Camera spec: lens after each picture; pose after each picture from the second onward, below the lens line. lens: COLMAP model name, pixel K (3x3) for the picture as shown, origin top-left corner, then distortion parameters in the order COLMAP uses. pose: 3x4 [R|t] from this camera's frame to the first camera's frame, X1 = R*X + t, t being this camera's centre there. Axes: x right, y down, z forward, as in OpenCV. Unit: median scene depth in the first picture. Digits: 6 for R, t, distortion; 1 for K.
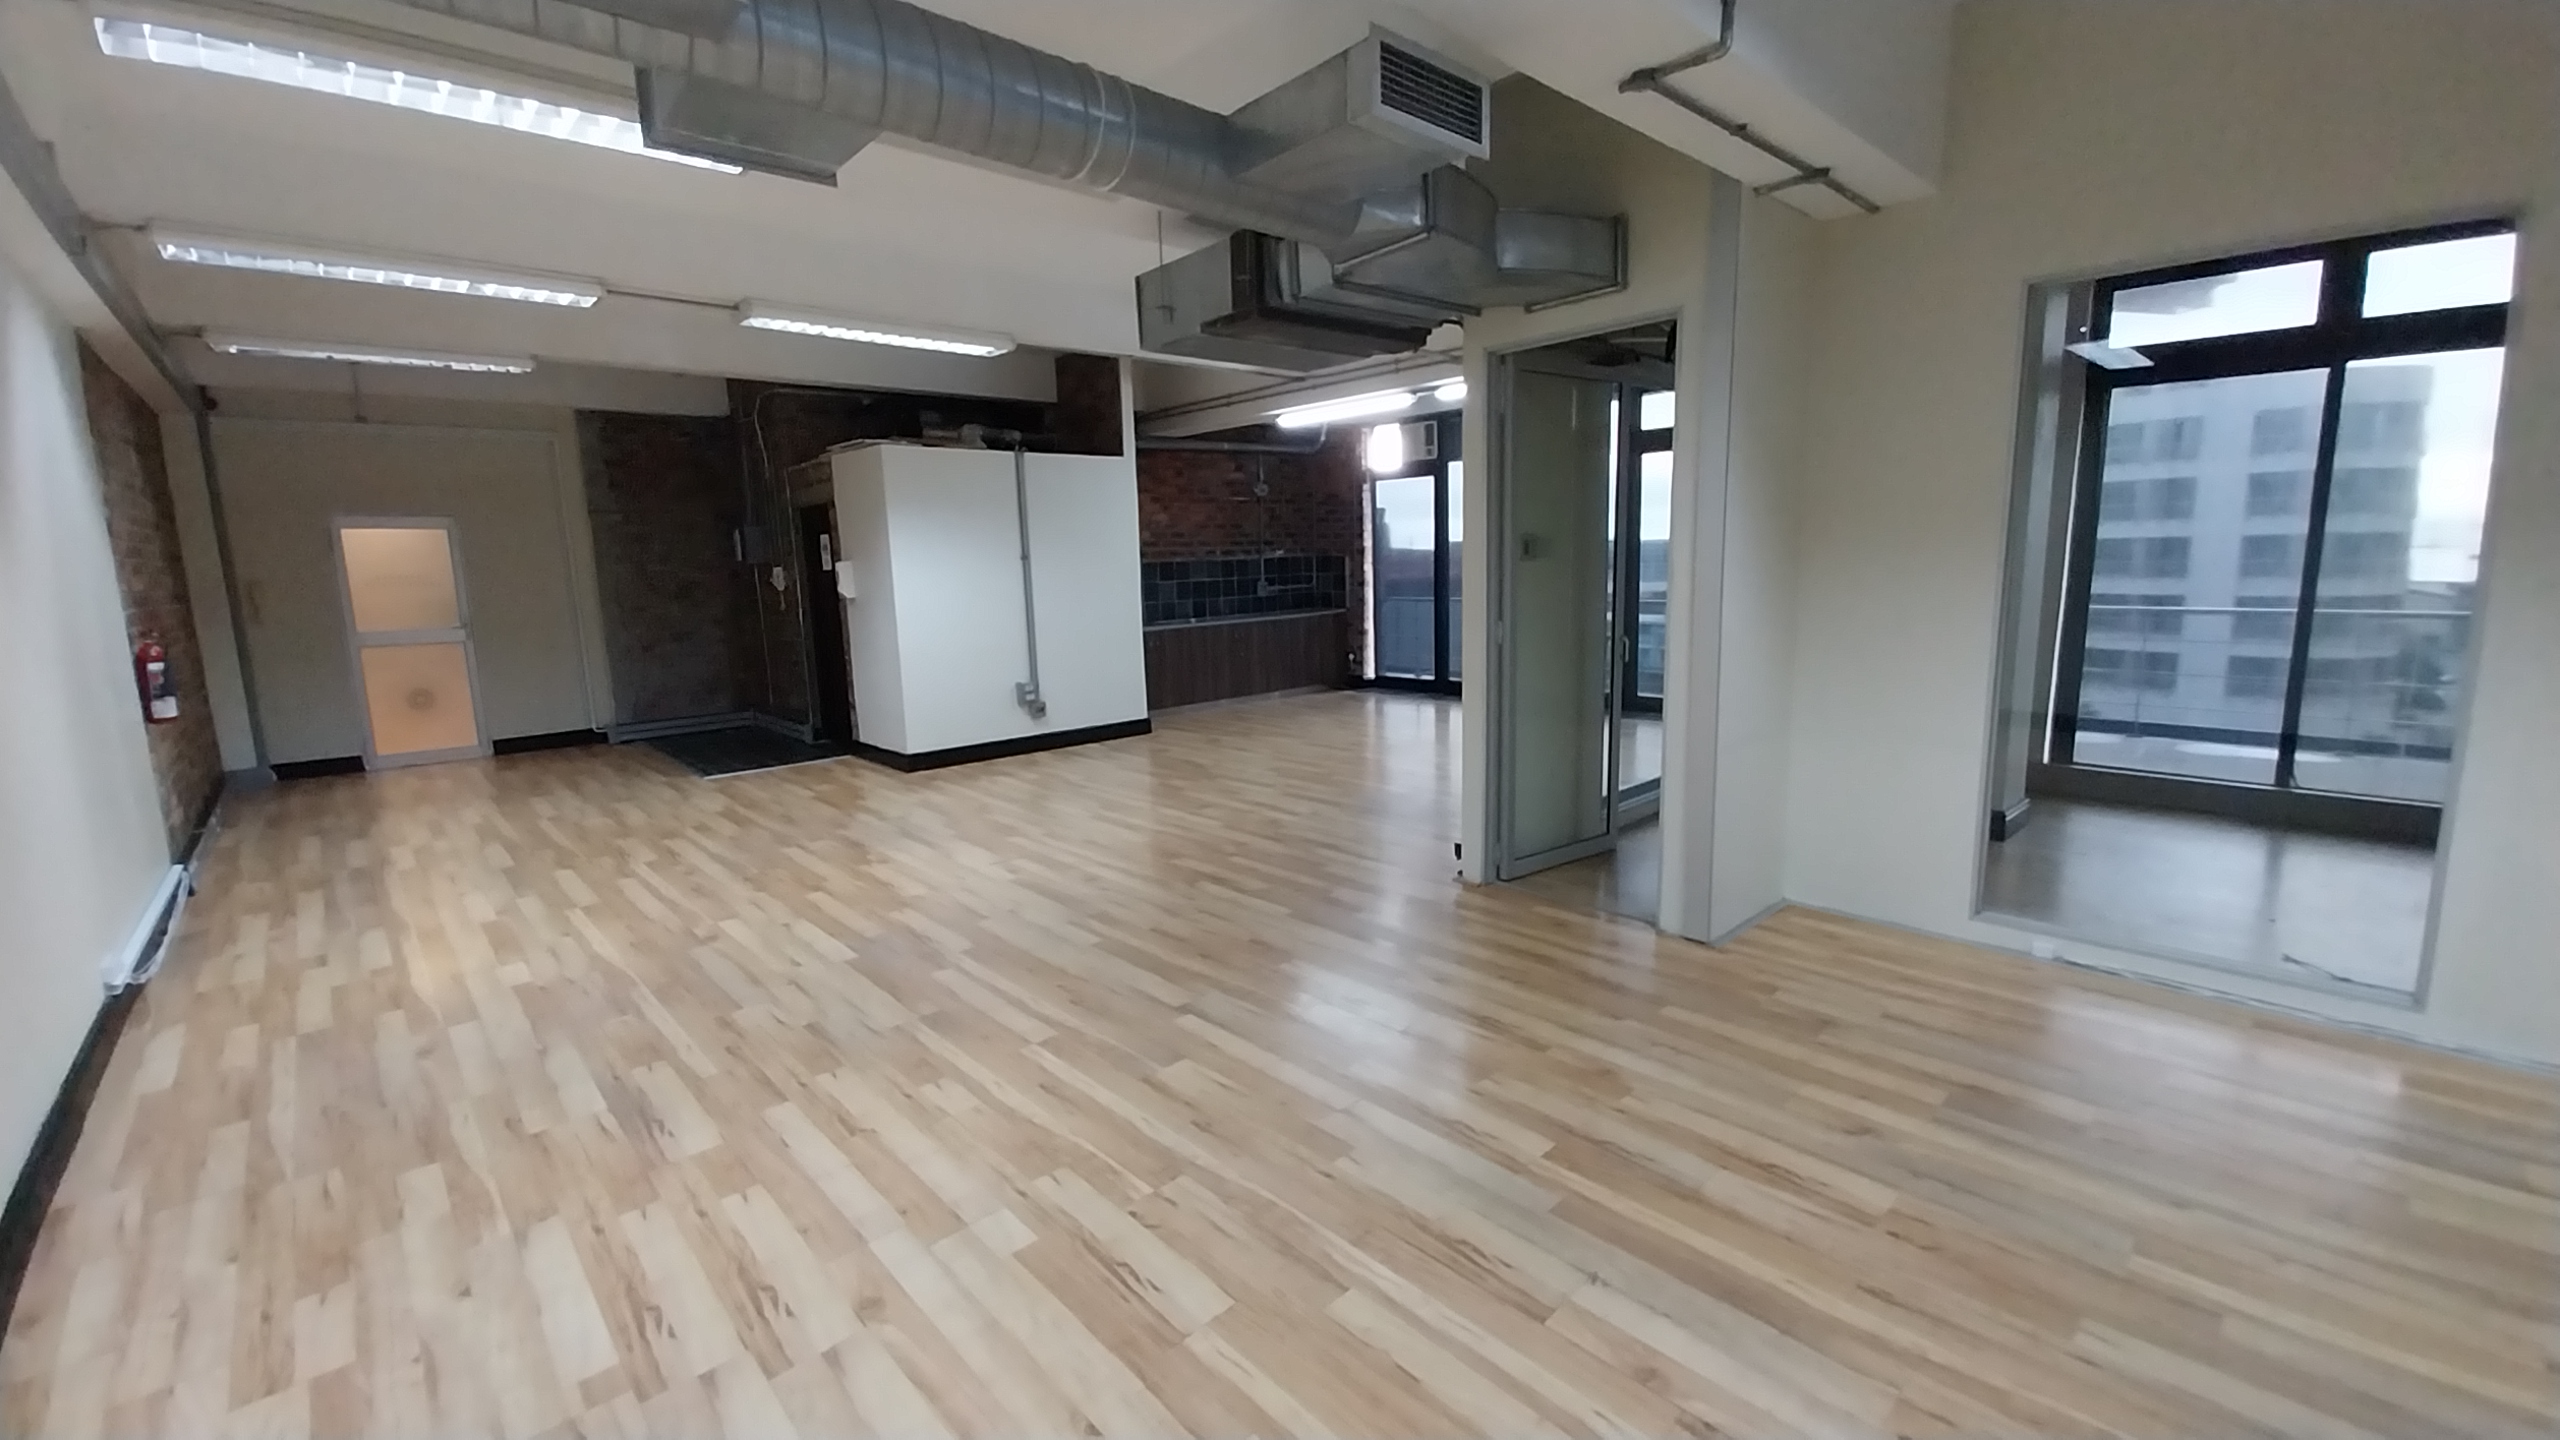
lens RADIAL K [[1018.2, 0, 1281.9], [0, 1018.2, 713.0], [0, 0, 1]] dist [0.026209, -0.017384]
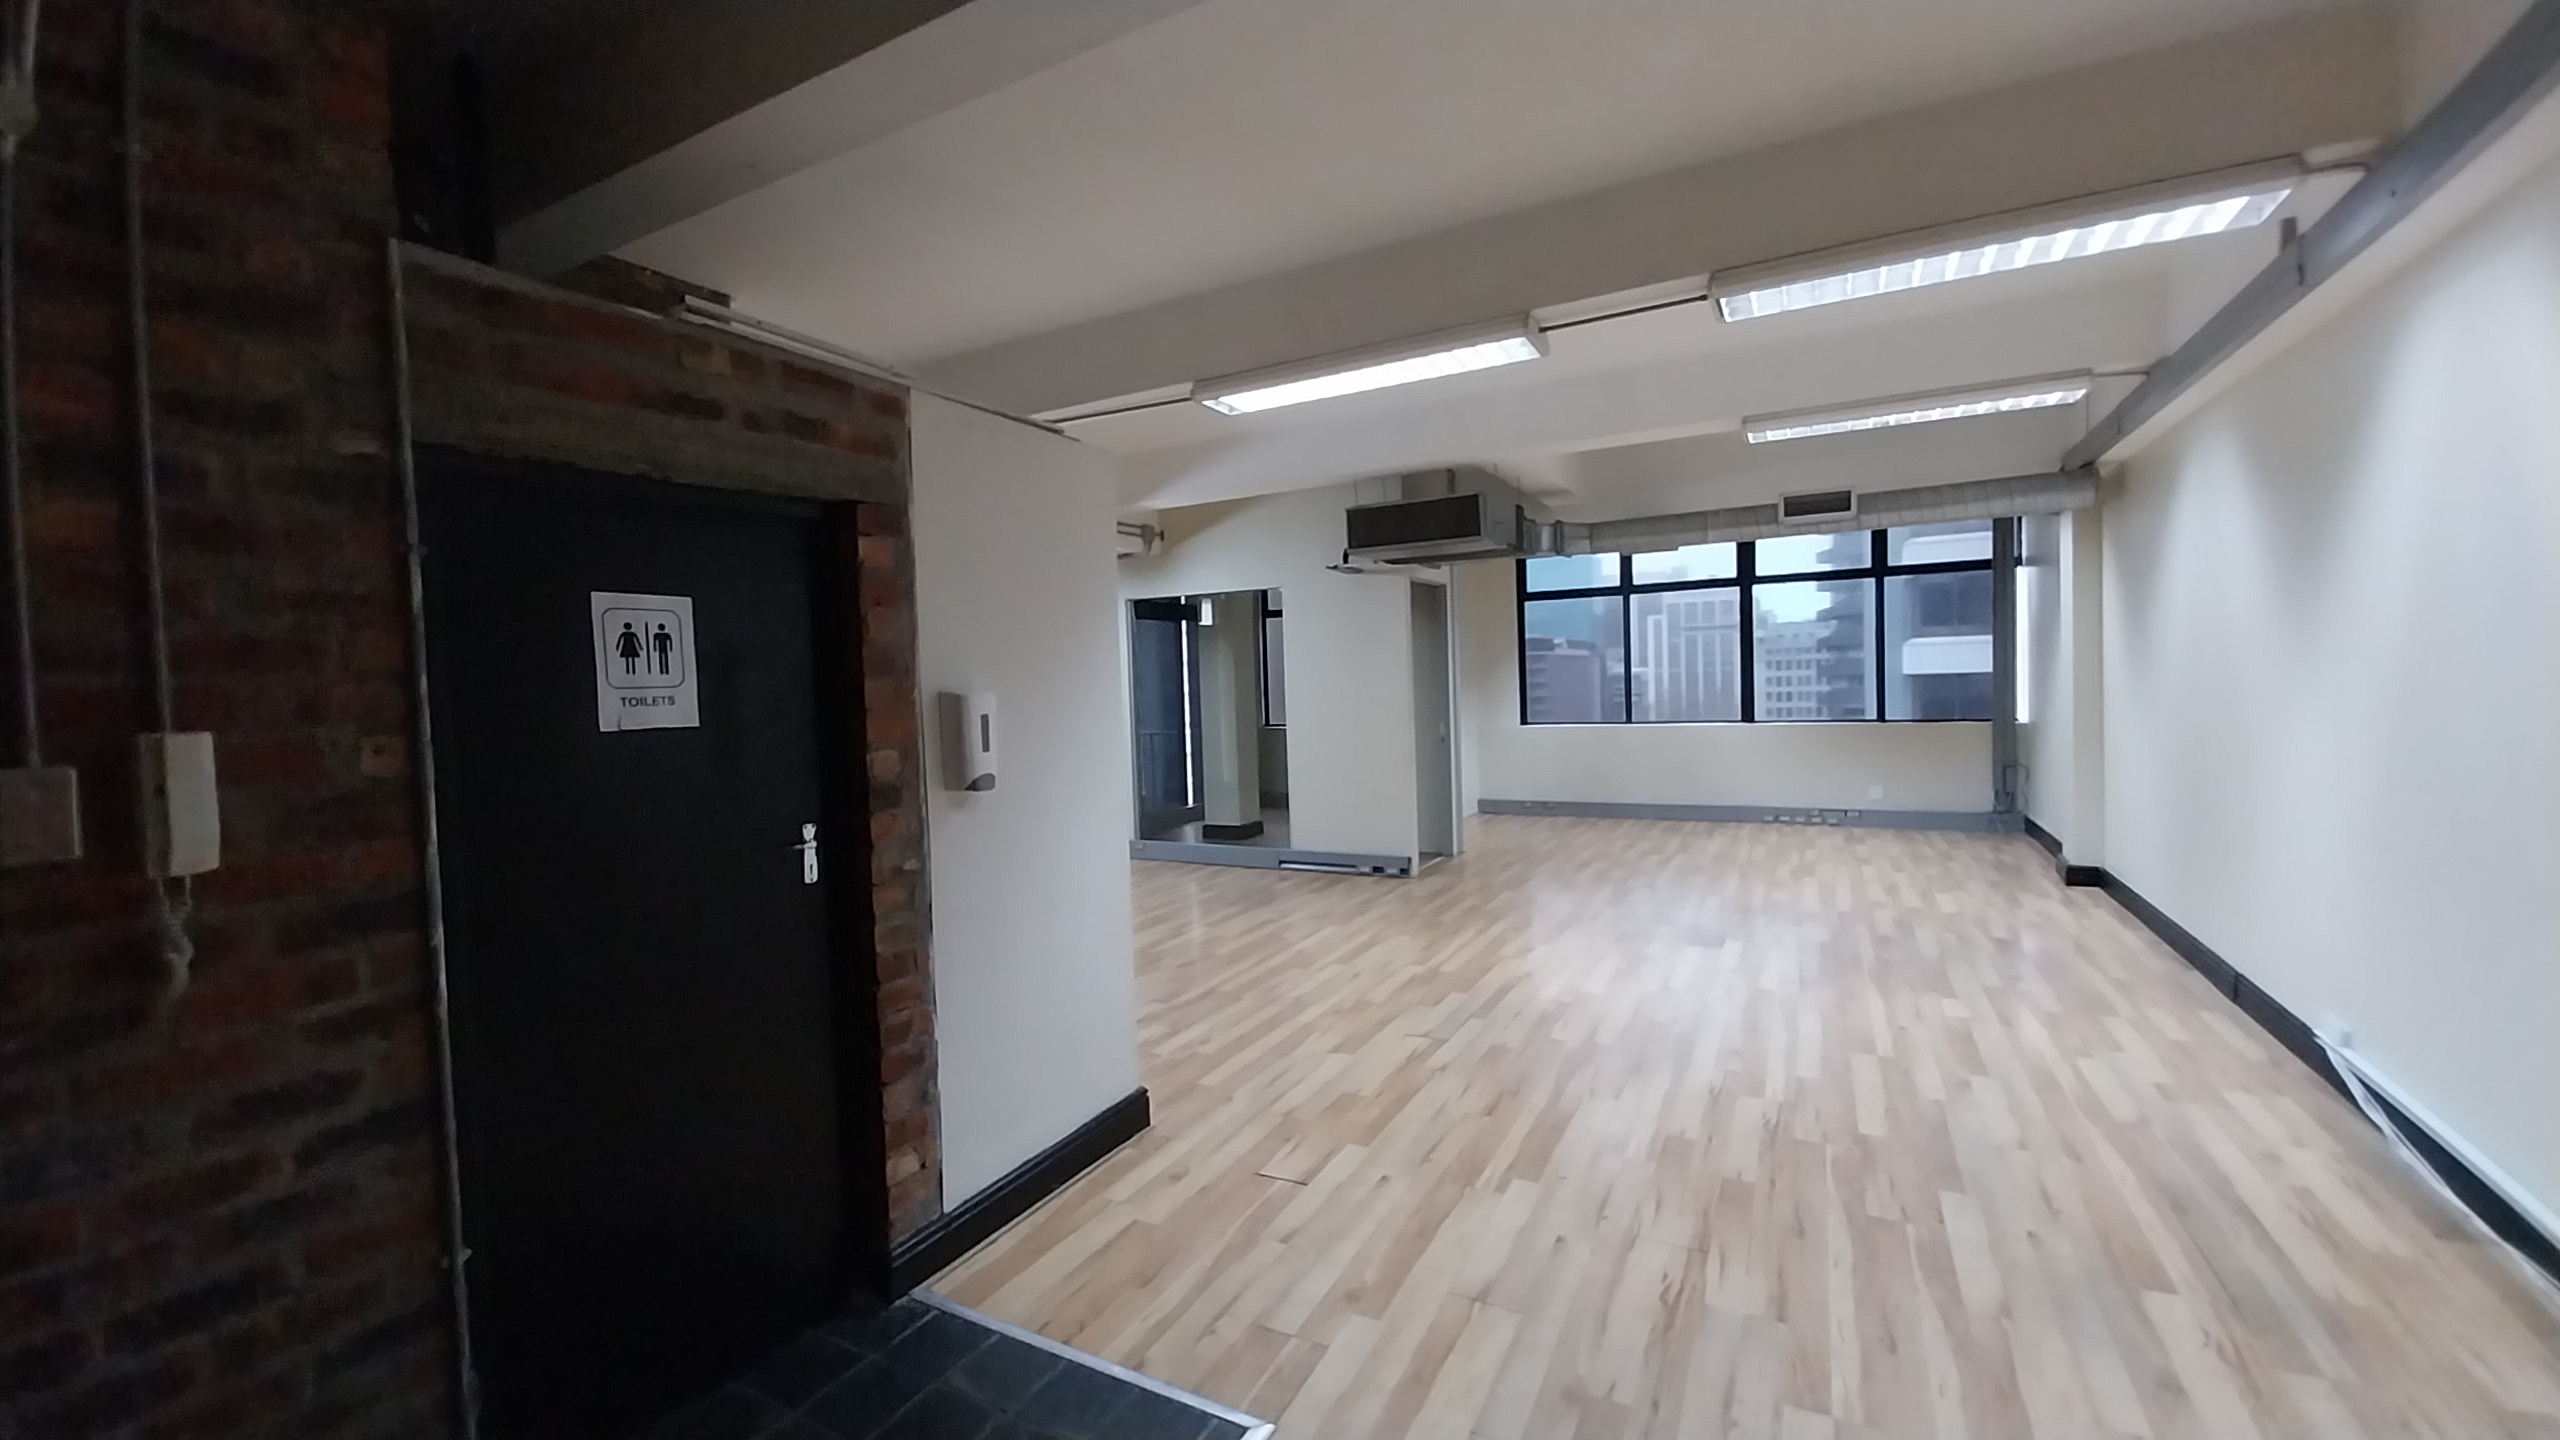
lens RADIAL K [[998.4, 0, 1283.8], [0, 998.4, 724.6], [0, 0, 1]] dist [0.030765, -0.020943]
pose [[-0.320990, -0.000603, 0.947082, -0.771109], [0.187438, 0.980179, 0.064151, -0.133611], [-0.928349, 0.198111, -0.314514, 0.973949]]
